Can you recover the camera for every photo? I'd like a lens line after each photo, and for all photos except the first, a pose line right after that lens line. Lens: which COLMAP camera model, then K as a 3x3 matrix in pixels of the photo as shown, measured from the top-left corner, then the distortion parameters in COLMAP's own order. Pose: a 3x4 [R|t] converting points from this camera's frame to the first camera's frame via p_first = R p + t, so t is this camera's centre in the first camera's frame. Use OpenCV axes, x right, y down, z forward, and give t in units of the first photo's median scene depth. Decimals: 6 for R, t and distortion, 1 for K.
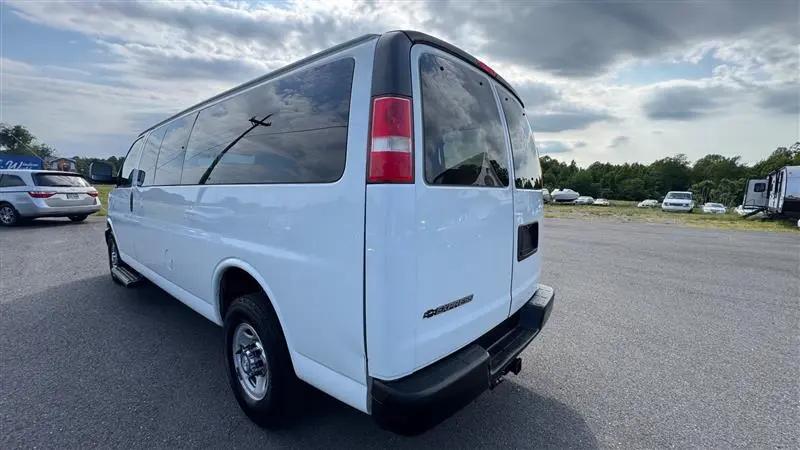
lens RADIAL K [[335.6, 0, 407.8], [0, 335.6, 229.9], [0, 0, 1]] dist [-0.008395, 0.000690]
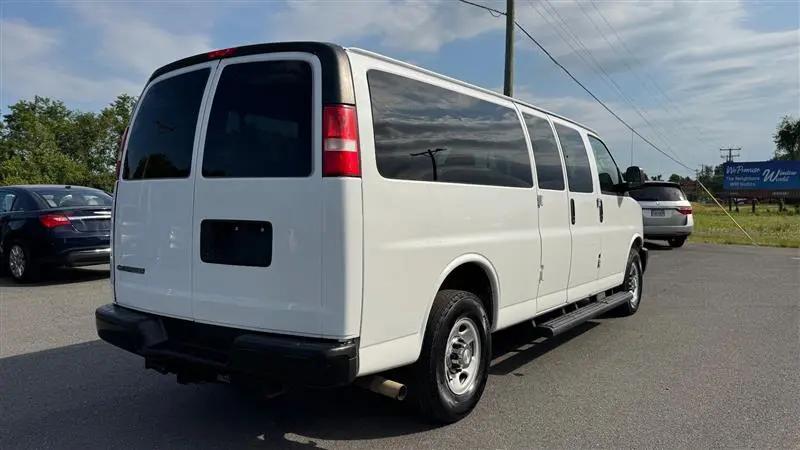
lens RADIAL K [[636.9, 0, 395.1], [0, 636.9, 226.2], [0, 0, 1]] dist [0.069541, 0.003856]
pose [[0.056396, 0.028050, -0.998014, 0.332675], [-0.129992, 0.991303, 0.020516, -0.015932], [0.989910, 0.128577, 0.059552, 0.229407]]
